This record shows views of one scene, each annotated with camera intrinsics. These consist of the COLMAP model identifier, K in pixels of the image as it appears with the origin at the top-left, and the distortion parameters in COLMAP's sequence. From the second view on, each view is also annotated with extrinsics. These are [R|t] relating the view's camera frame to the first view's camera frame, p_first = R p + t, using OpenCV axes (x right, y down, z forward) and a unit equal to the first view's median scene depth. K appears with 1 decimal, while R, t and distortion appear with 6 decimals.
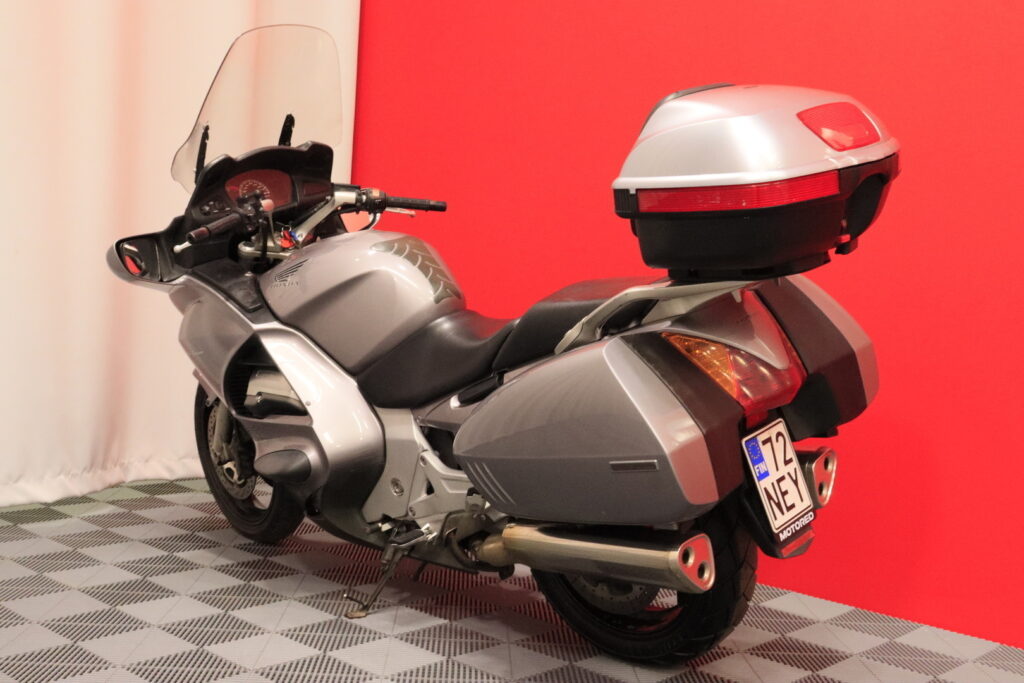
lens RADIAL K [[1232.1, 0, 515.7], [0, 1232.1, 338.5], [0, 0, 1]] dist [-0.025682, 0.000000]
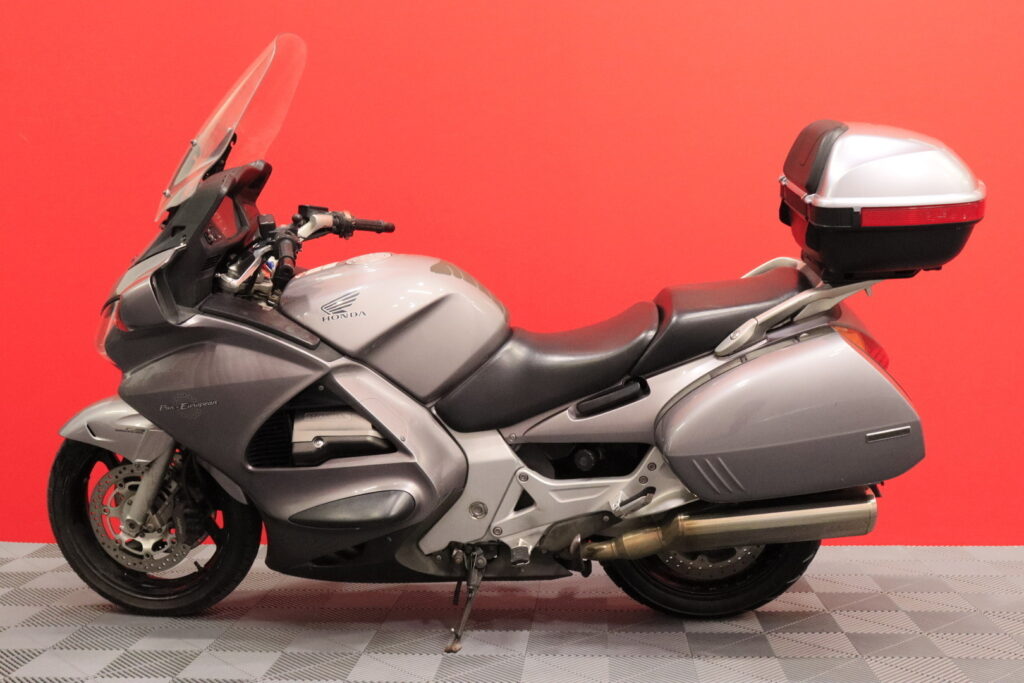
lens RADIAL K [[1232.1, 0, 514.7], [0, 1232.1, 341.3], [0, 0, 1]] dist [-0.025682, 0.000000]
pose [[0.770189, -0.084949, 0.632134, -0.693692], [0.088896, 0.995715, 0.025499, -0.038002], [-0.631591, 0.036555, 0.774440, 0.208096]]
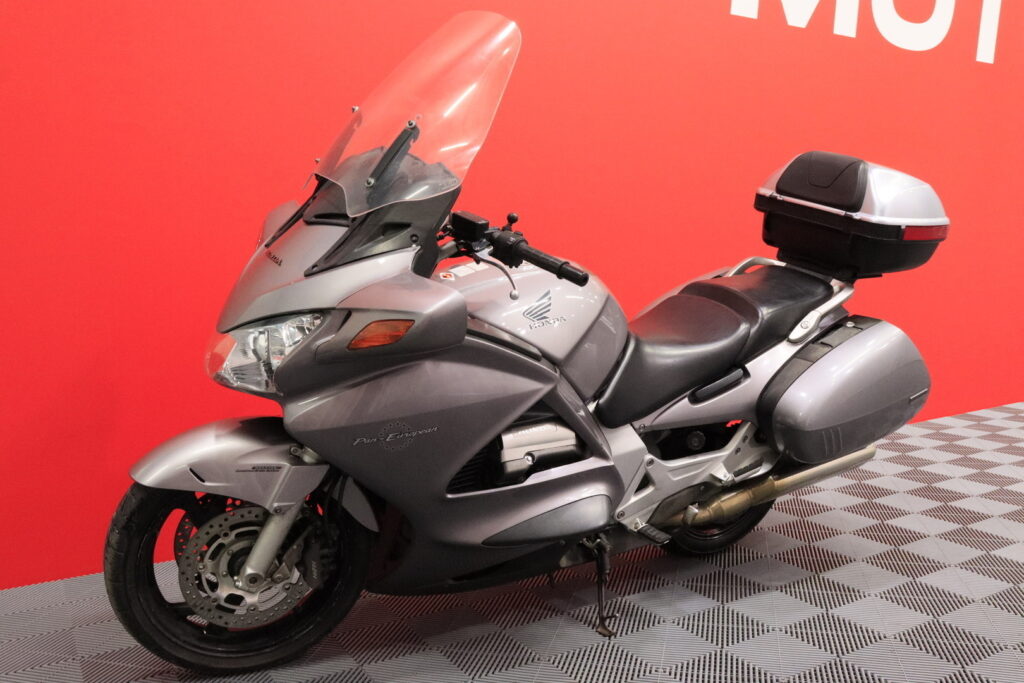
lens RADIAL K [[875.5, 0, 510.5], [0, 875.5, 344.2], [0, 0, 1]] dist [-0.095351, -0.001989]
pose [[0.242942, -0.153358, 0.957842, -0.814738], [0.079902, 0.987232, 0.137798, -0.120198], [-0.966744, 0.043056, 0.252094, 0.896179]]
